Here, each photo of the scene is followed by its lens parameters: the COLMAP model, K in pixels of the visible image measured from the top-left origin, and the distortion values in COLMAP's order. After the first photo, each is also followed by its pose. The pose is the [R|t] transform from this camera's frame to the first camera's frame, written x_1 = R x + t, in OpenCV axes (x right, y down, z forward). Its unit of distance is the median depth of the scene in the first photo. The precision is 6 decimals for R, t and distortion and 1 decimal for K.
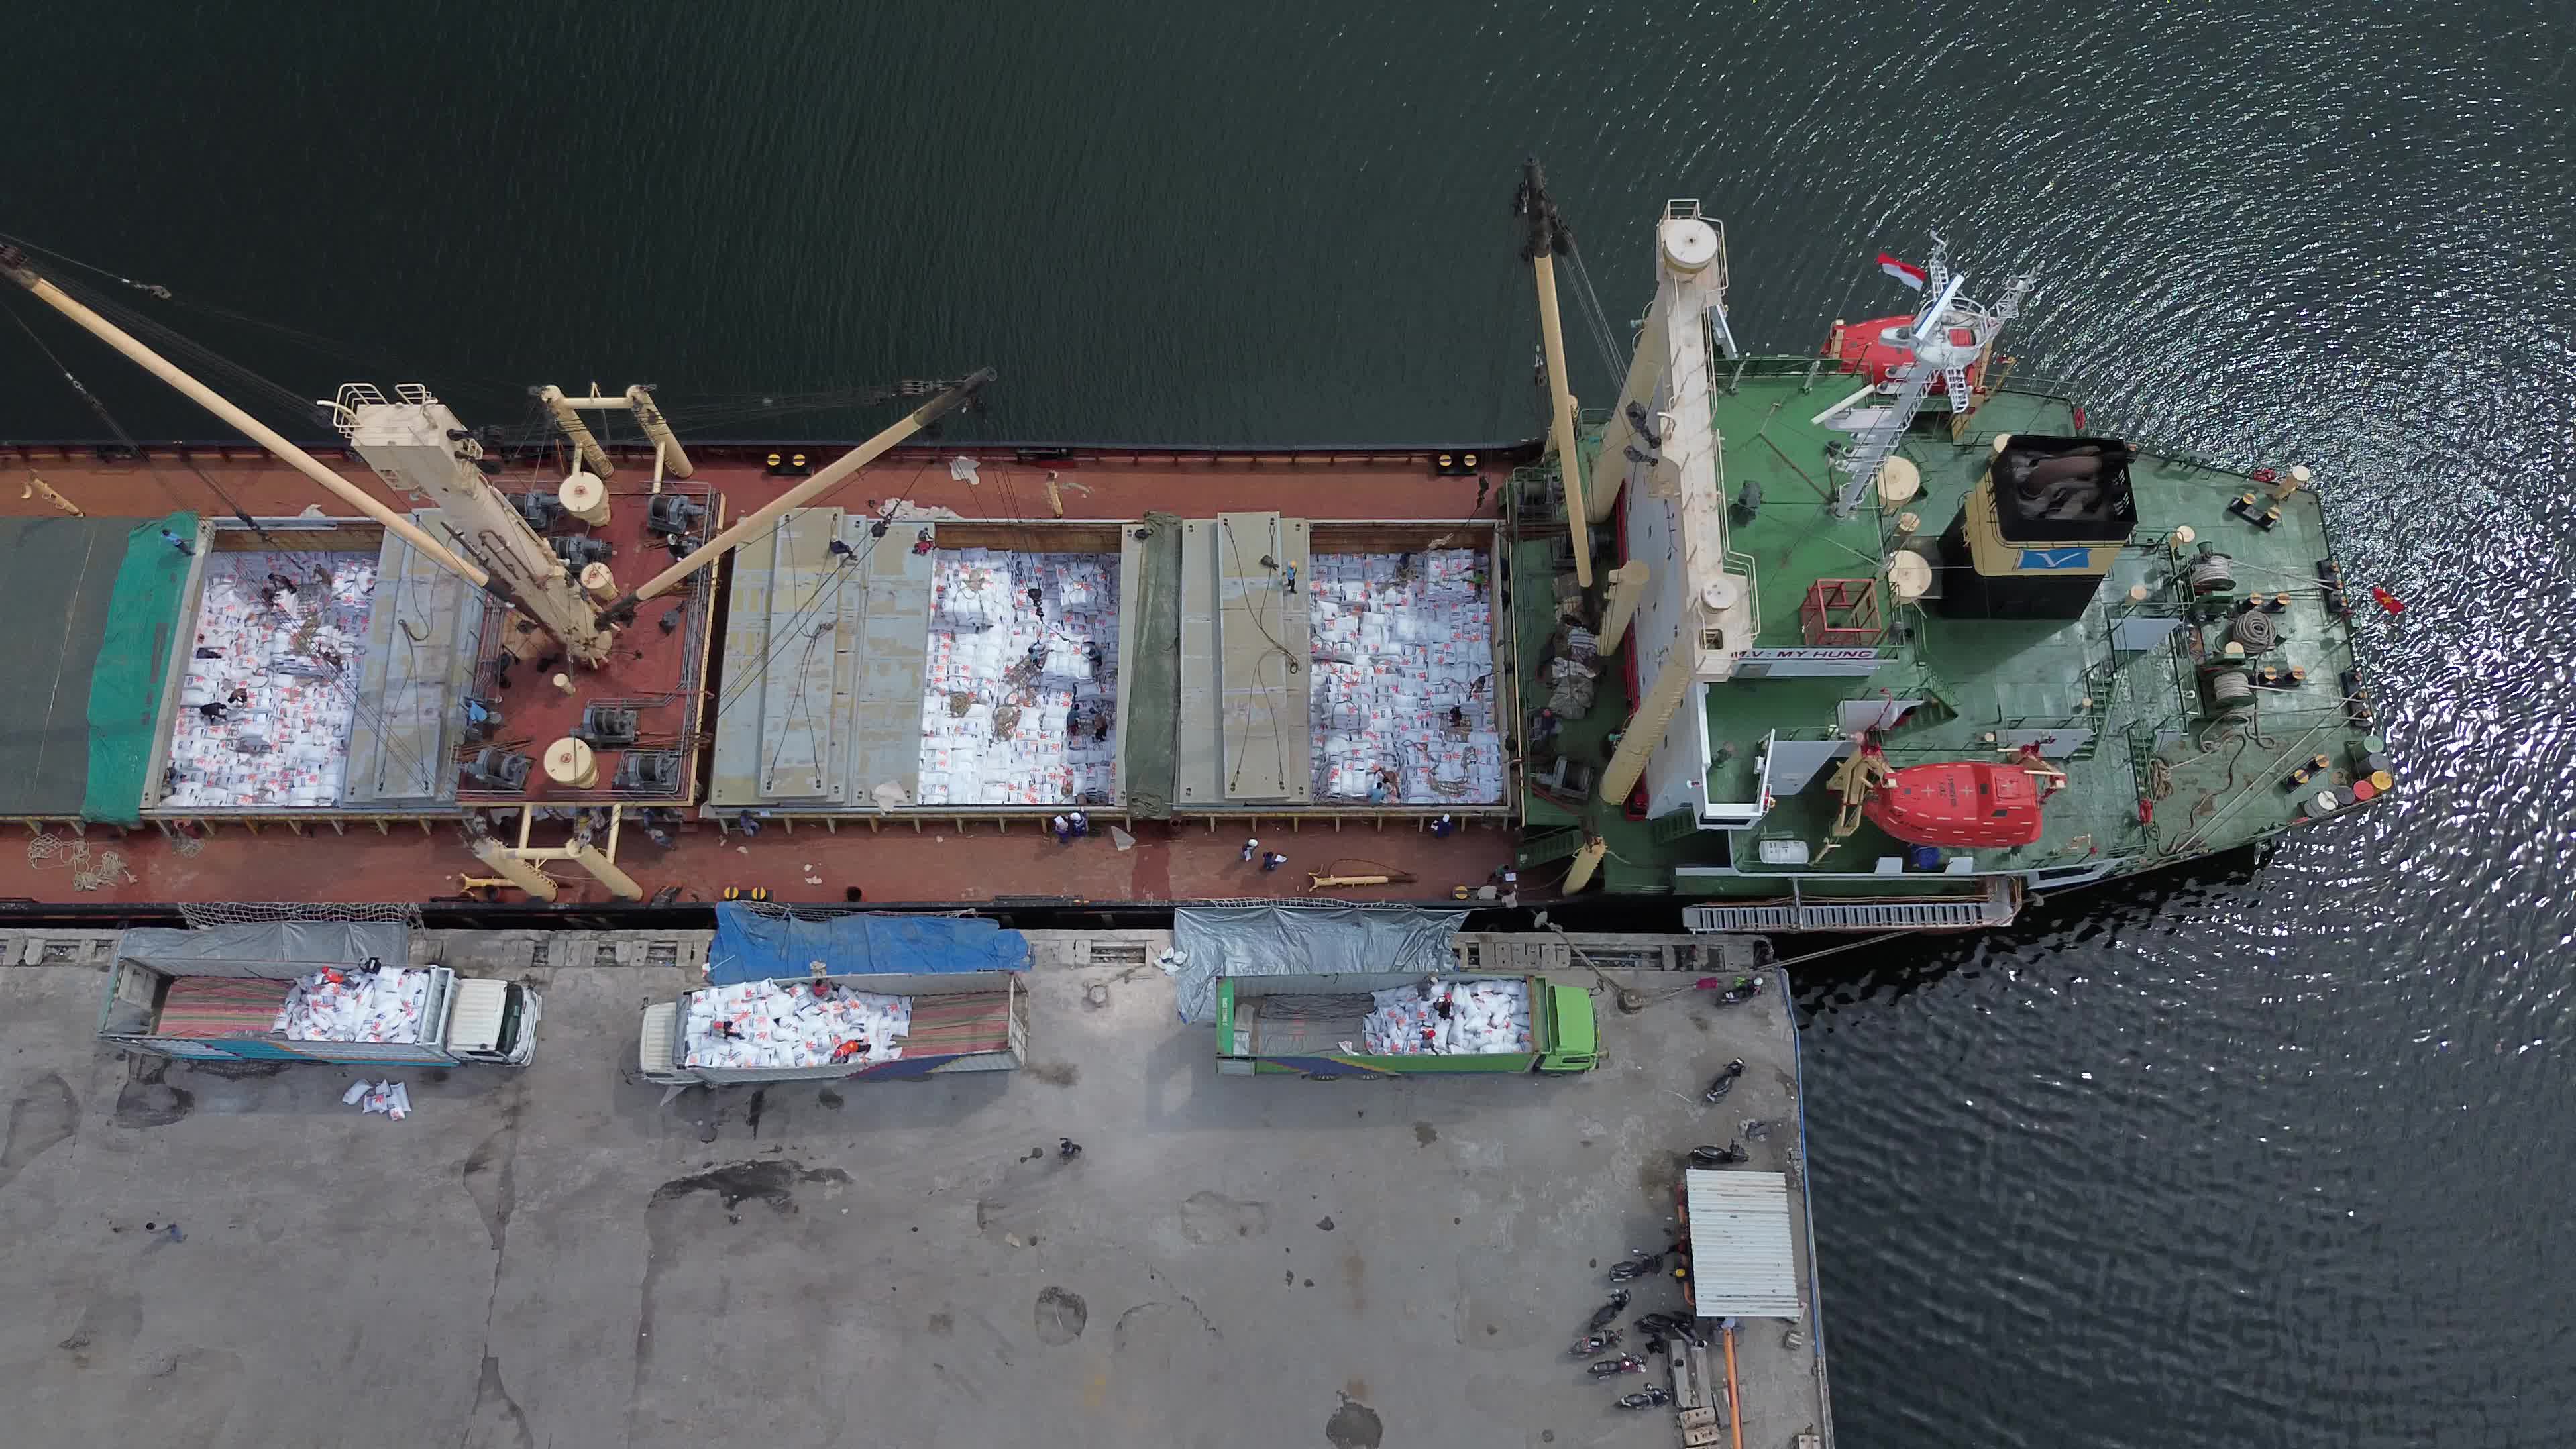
lens RADIAL K [[1910.4, 0, 1279.0], [0, 1910.4, 704.8], [0, 0, 1]] dist [0.068916, -0.075303]
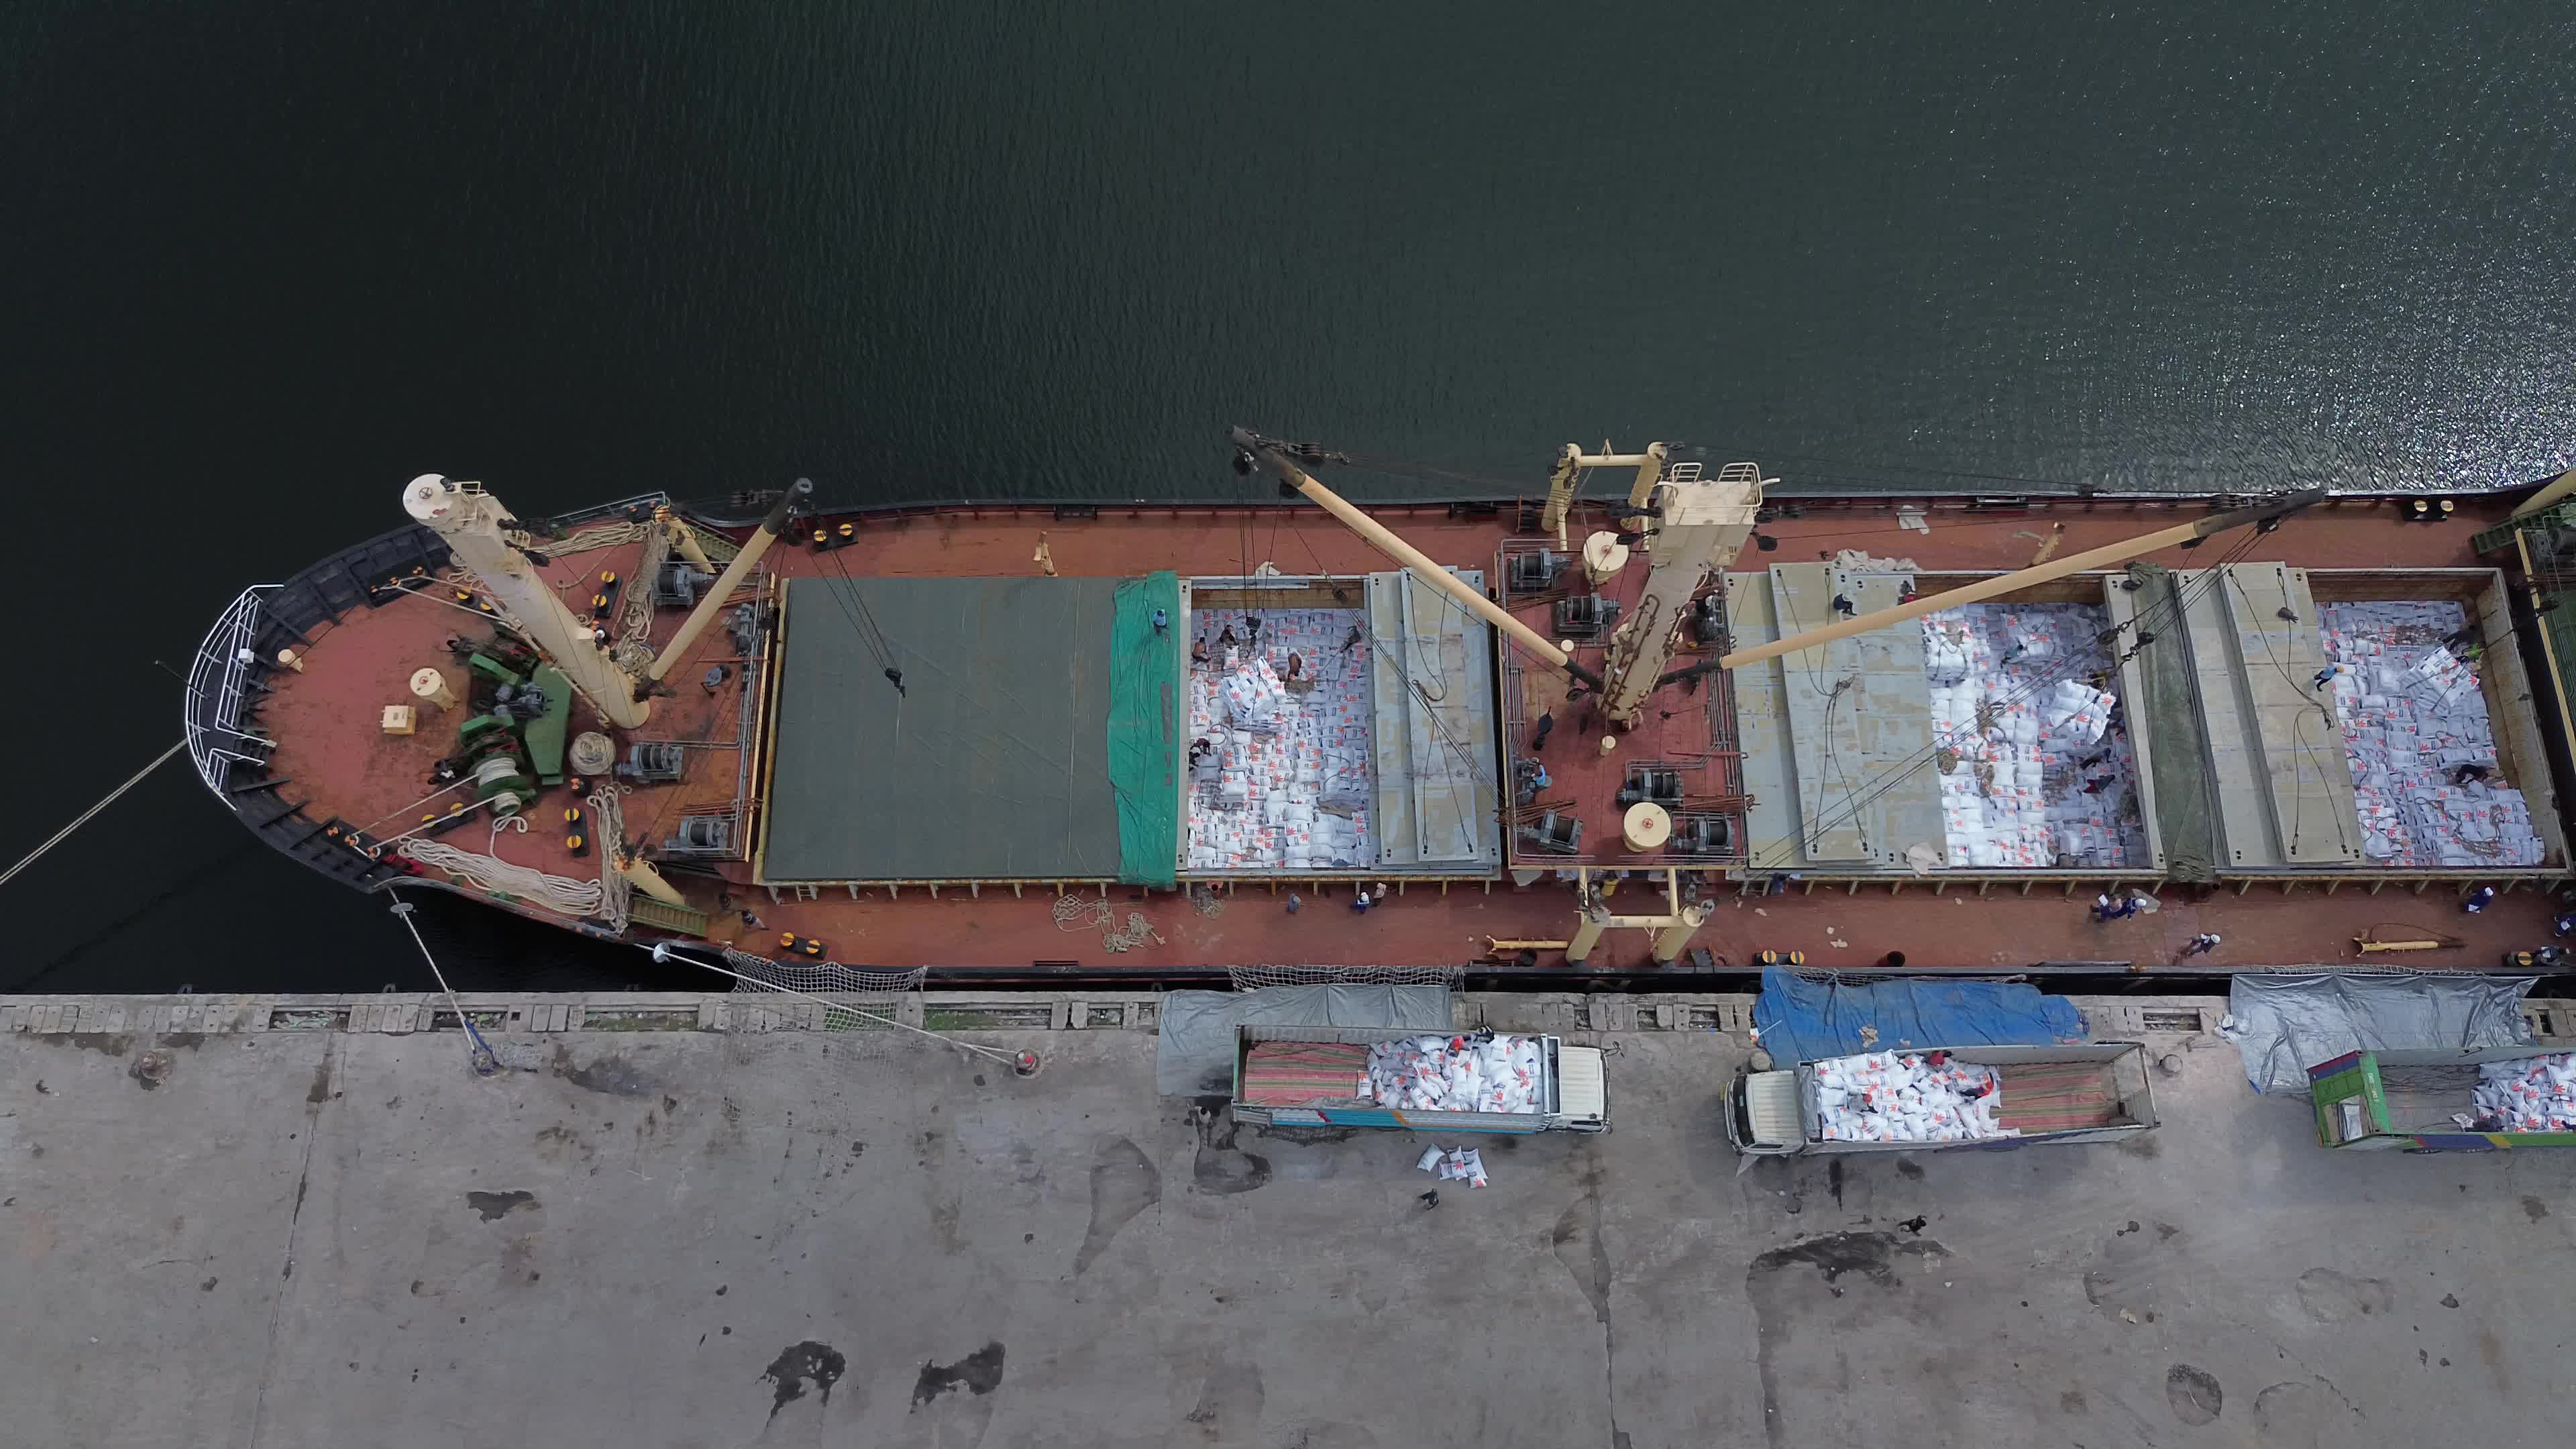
lens RADIAL K [[1910.4, 0, 1279.0], [0, 1910.4, 704.8], [0, 0, 1]] dist [0.068916, -0.075303]
pose [[0.999994, -0.003214, -0.001061, -0.548257], [0.003223, 0.999957, 0.008721, -0.041815], [0.001033, -0.008724, 0.999961, 0.014739]]
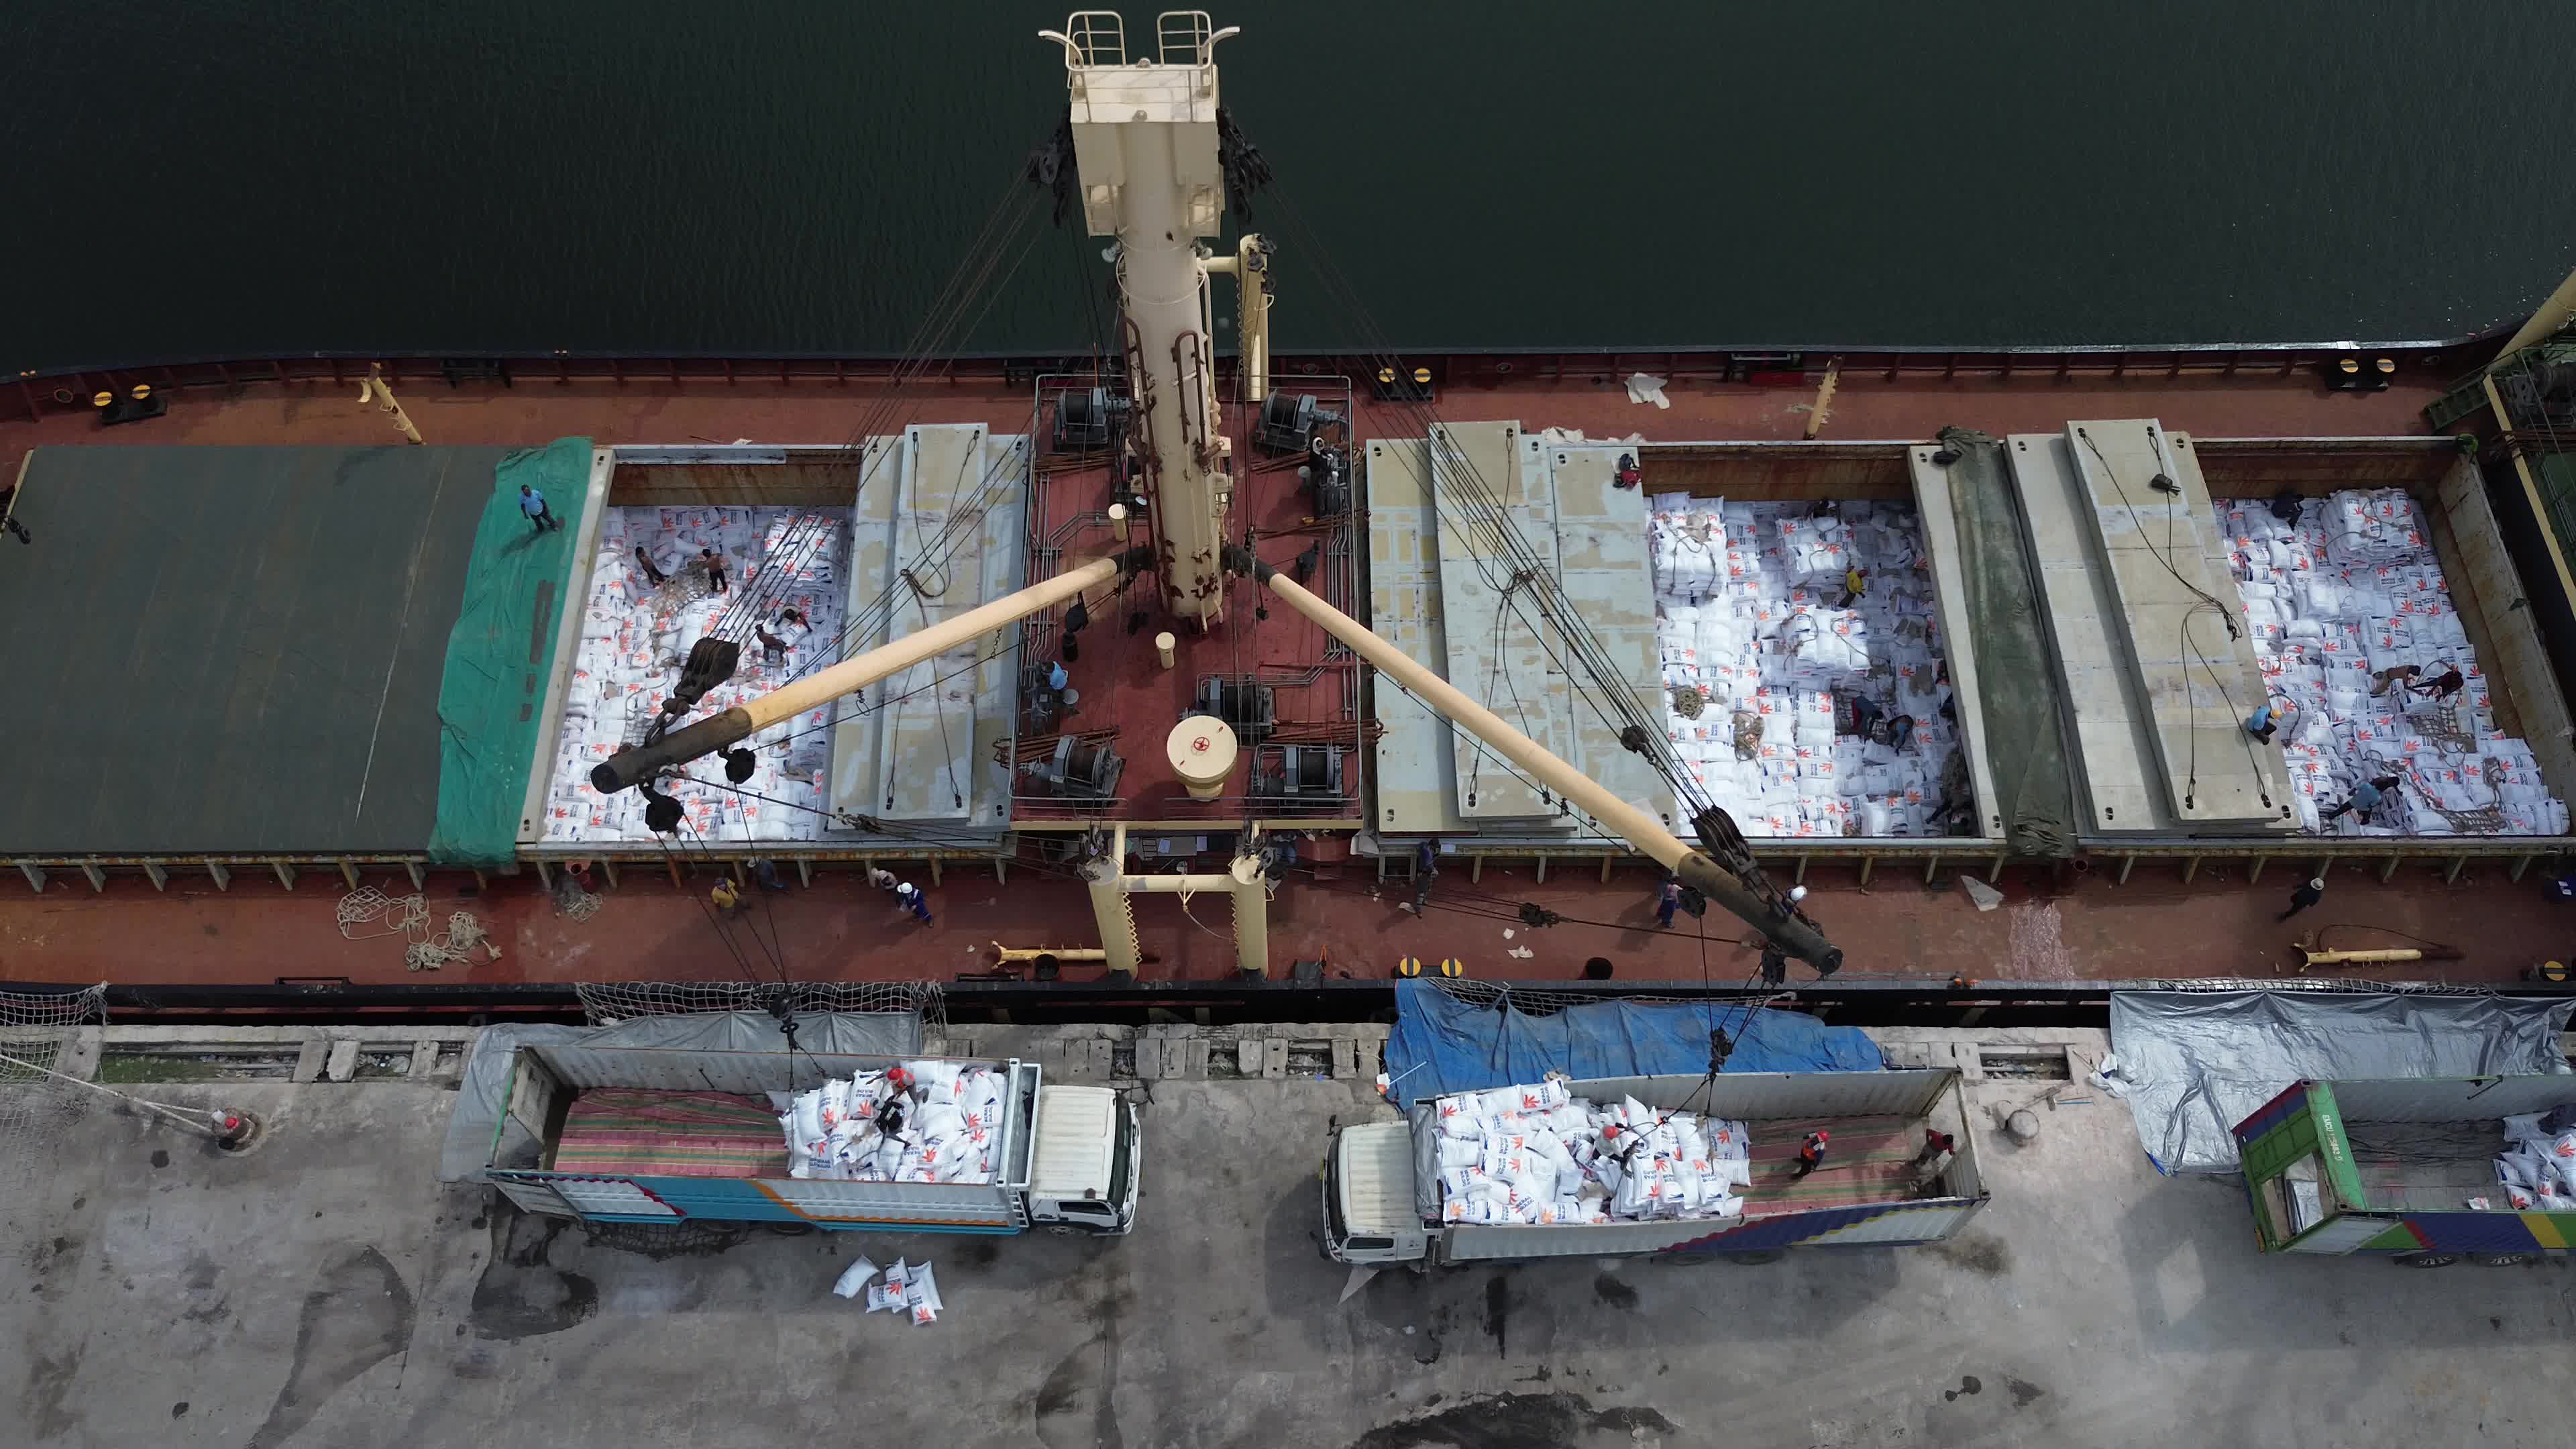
lens RADIAL K [[1910.4, 0, 1279.0], [0, 1910.4, 704.8], [0, 0, 1]] dist [0.068916, -0.075303]
pose [[0.999994, -0.002541, -0.002402, -0.335538], [0.002154, 0.988803, -0.149210, 0.109428], [0.002754, 0.149204, 0.988803, 0.355209]]
